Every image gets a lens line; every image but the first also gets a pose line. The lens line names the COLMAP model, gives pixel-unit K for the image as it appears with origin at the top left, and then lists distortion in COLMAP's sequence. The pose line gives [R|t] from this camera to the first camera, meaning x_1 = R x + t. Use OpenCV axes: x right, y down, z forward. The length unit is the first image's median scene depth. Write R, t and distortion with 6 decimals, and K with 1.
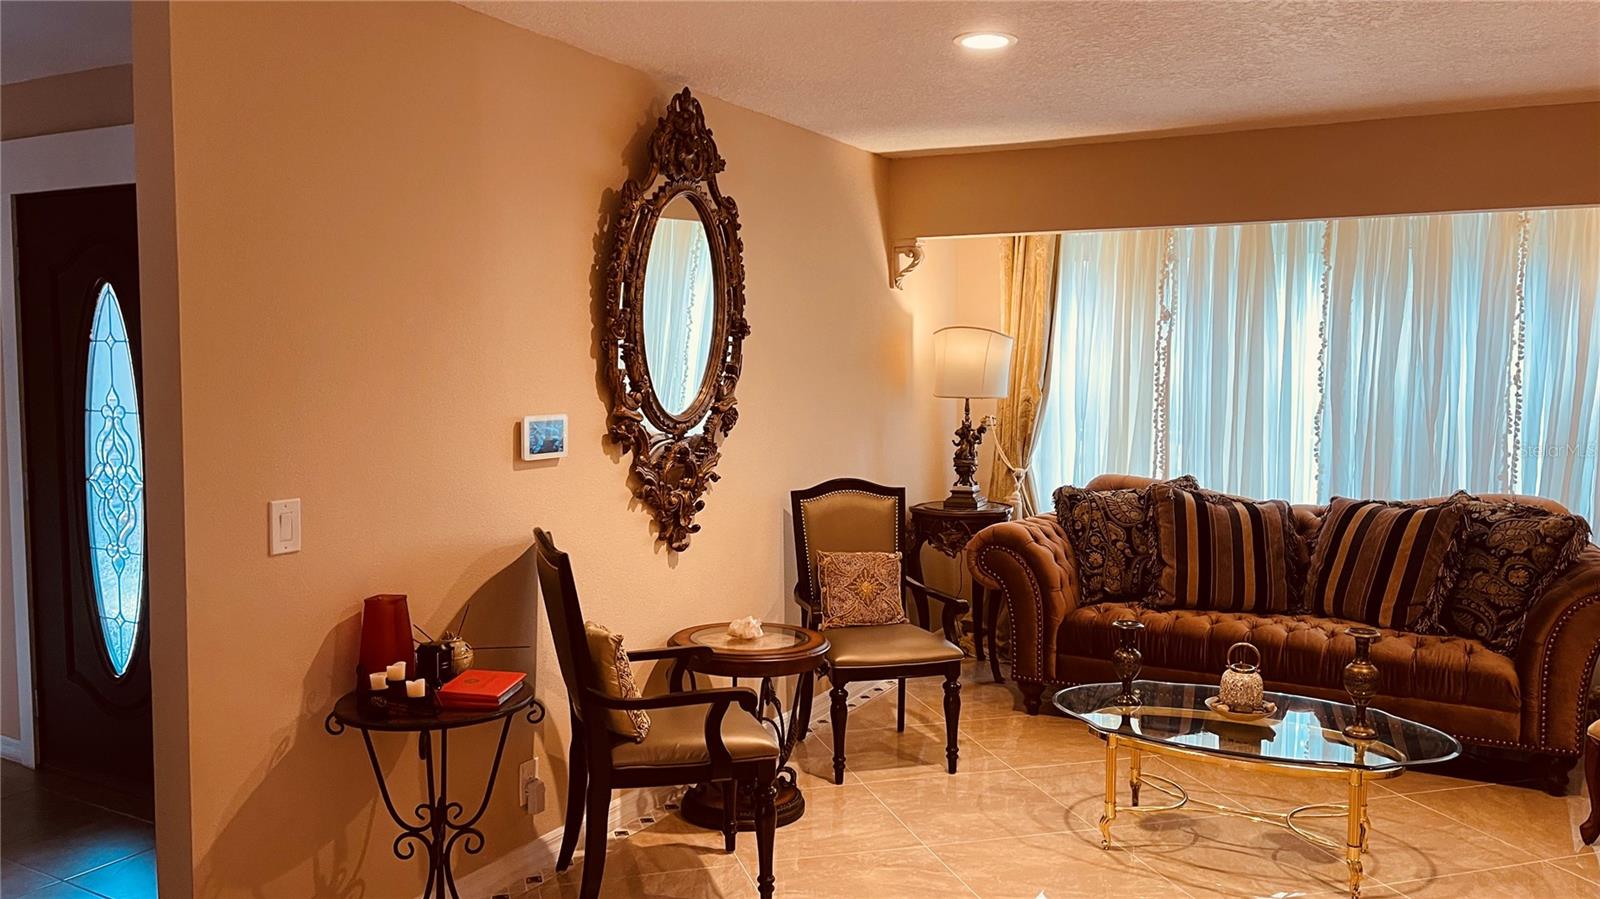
lens RADIAL K [[1208.7, 0, 787.4], [0, 1208.7, 445.1], [0, 0, 1]] dist [0.058128, -0.083271]
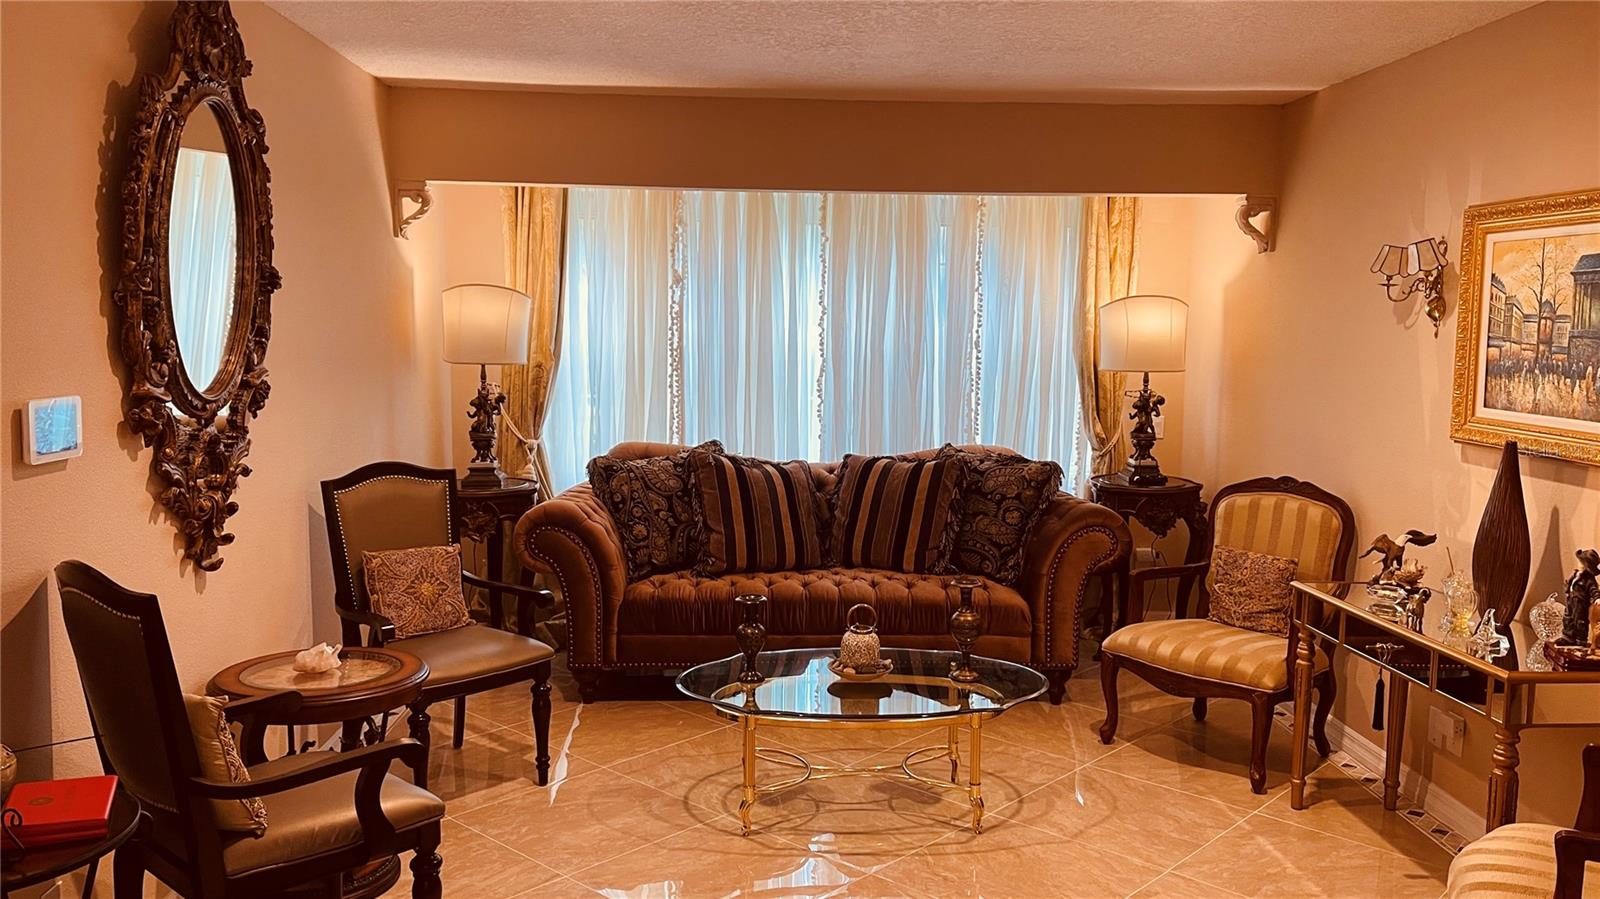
lens RADIAL K [[1208.7, 0, 809.2], [0, 1208.7, 438.8], [0, 0, 1]] dist [0.058128, -0.083271]
pose [[0.851114, -0.042141, 0.523286, -0.152477], [0.028148, 0.999002, 0.034669, -0.010331], [-0.524225, -0.014778, 0.851451, 0.133562]]
